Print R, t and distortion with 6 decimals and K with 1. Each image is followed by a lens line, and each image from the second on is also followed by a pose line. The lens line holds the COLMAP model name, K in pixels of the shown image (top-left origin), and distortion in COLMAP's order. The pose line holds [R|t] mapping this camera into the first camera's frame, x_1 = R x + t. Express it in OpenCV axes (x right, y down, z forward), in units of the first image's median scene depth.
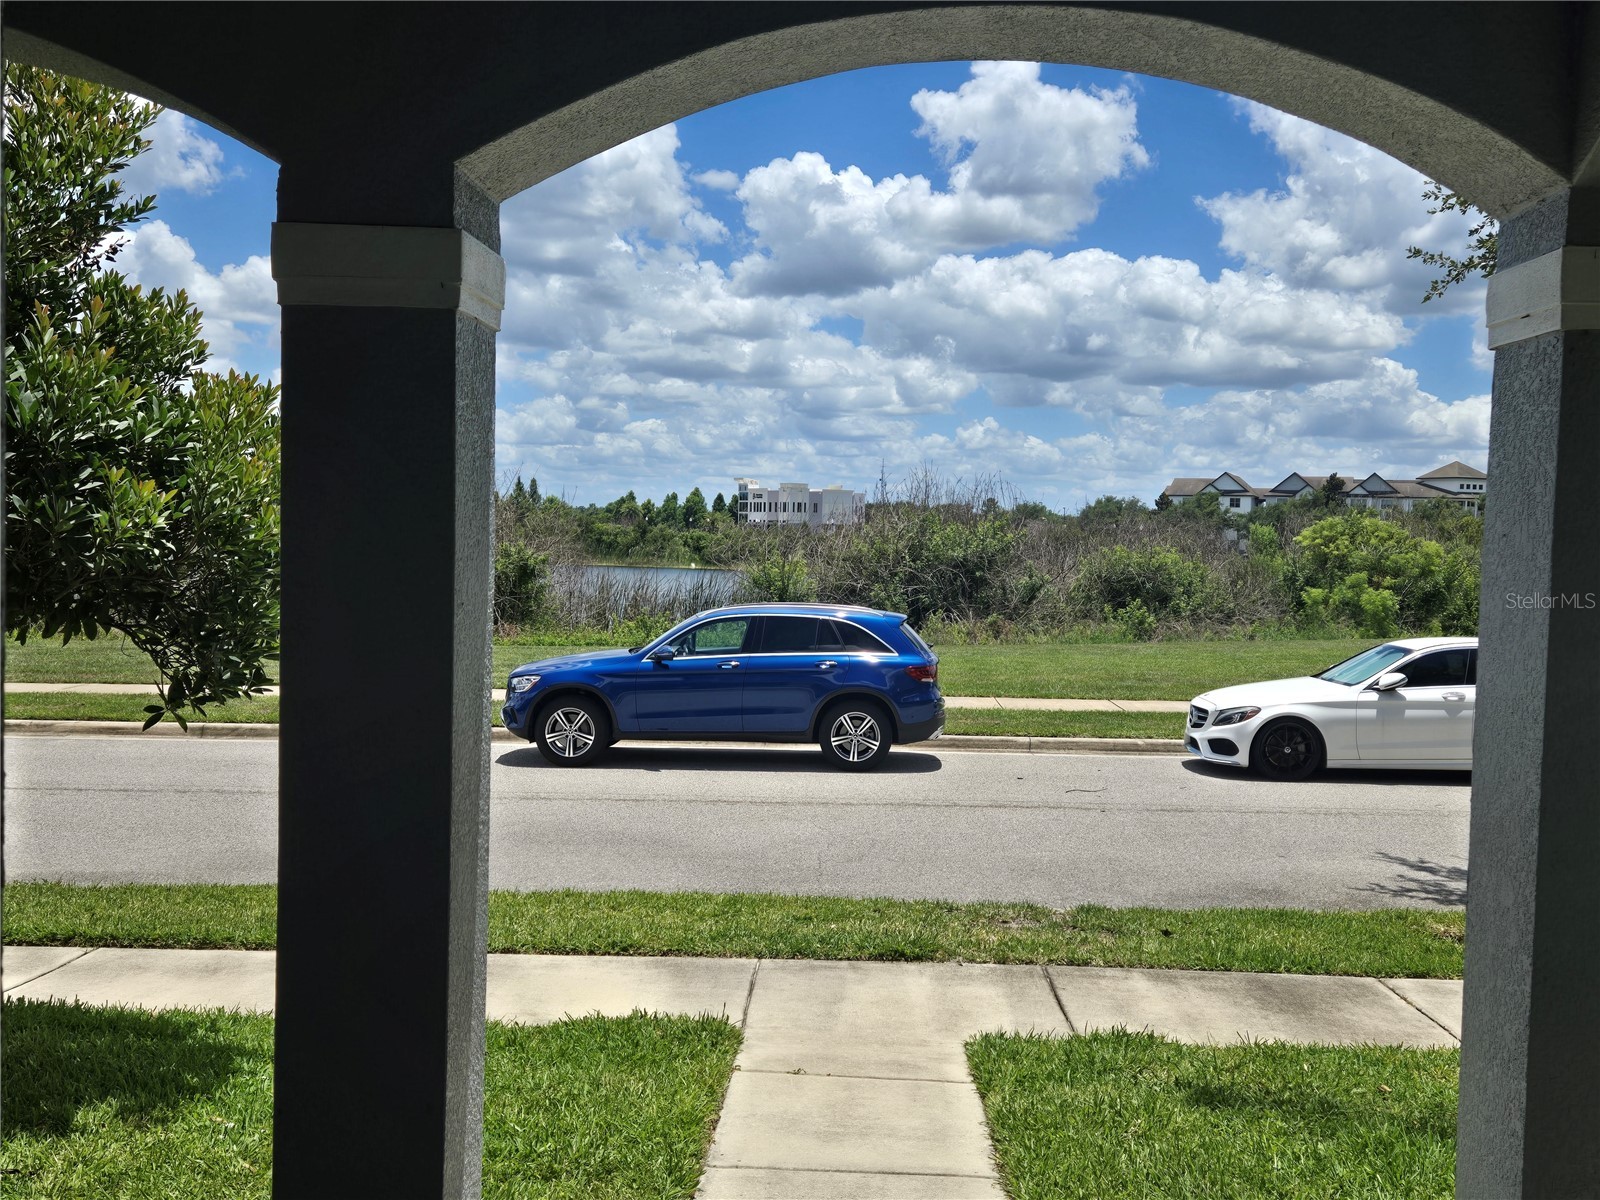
lens RADIAL K [[1564.0, 0, 796.1], [0, 1564.0, 589.7], [0, 0, 1]] dist [0.122923, -0.163760]
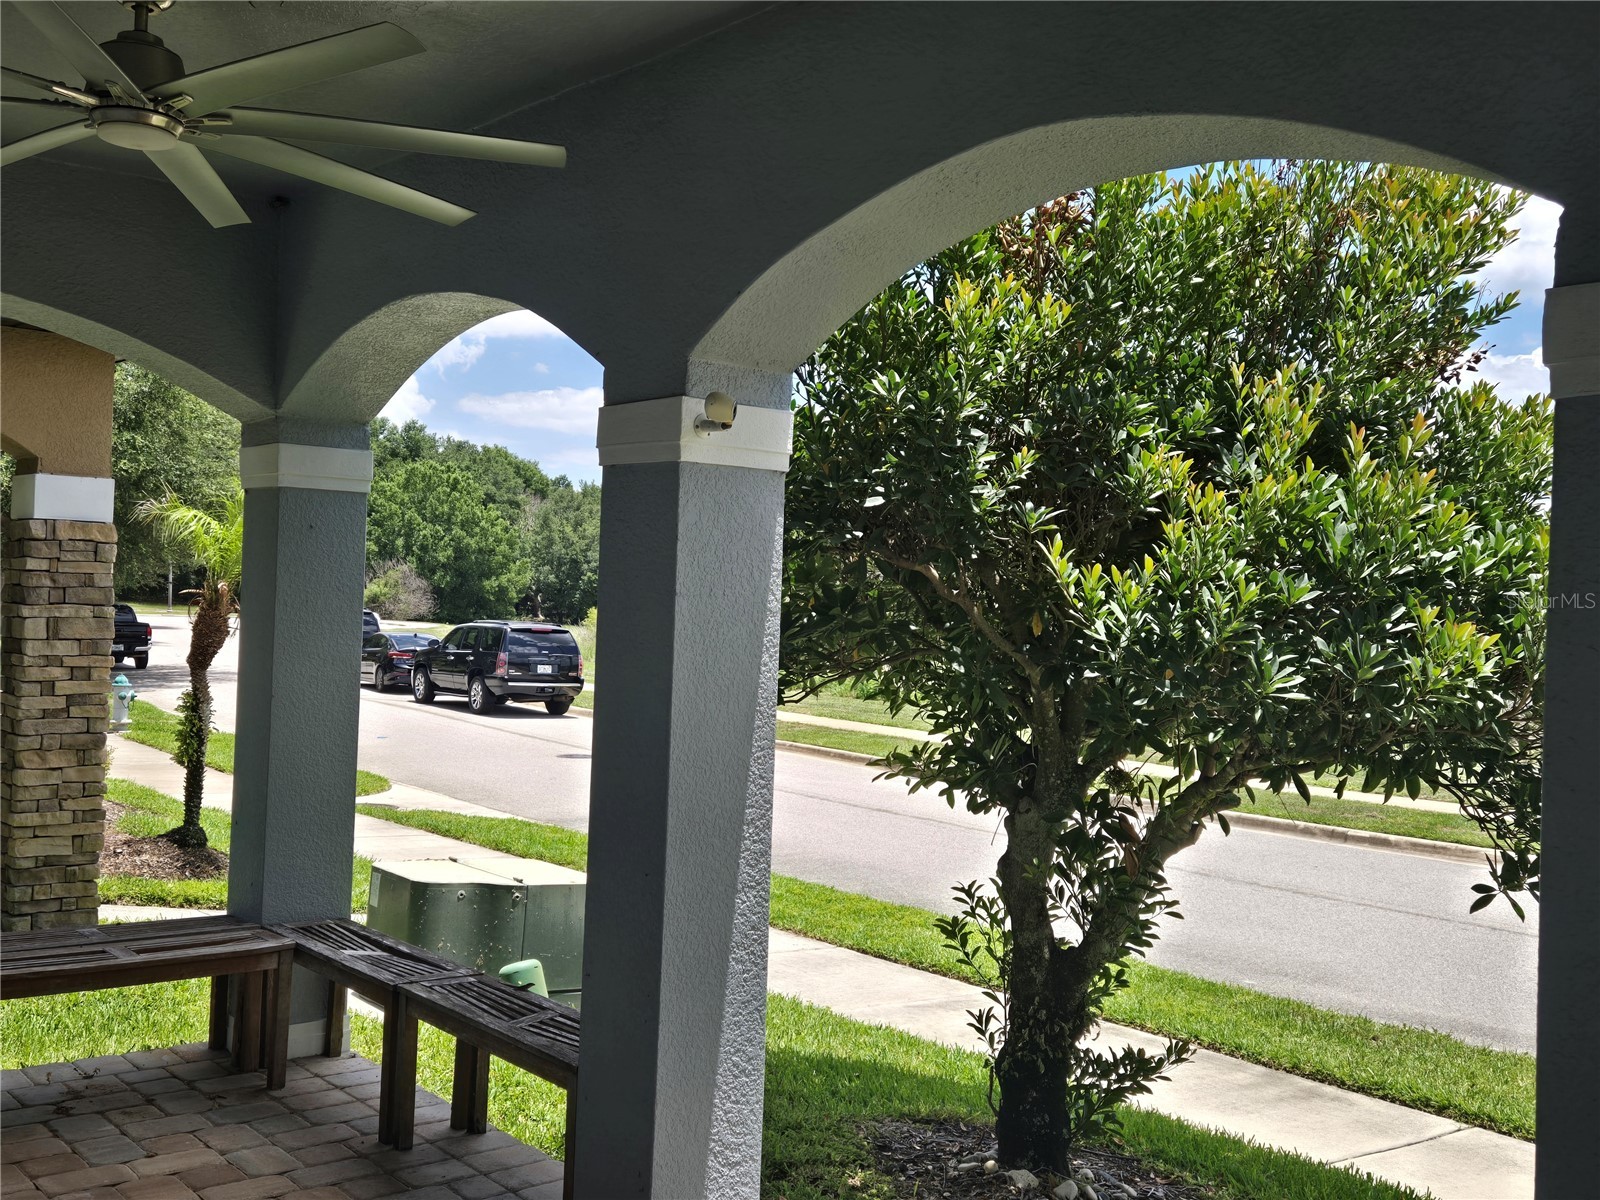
lens RADIAL K [[1564.0, 0, 796.1], [0, 1564.0, 589.7], [0, 0, 1]] dist [0.122923, -0.163760]
pose [[0.651527, -0.008221, -0.758581, 0.002038], [-0.046470, 0.997631, -0.050723, -0.023815], [0.757200, 0.068299, 0.649602, 0.162833]]
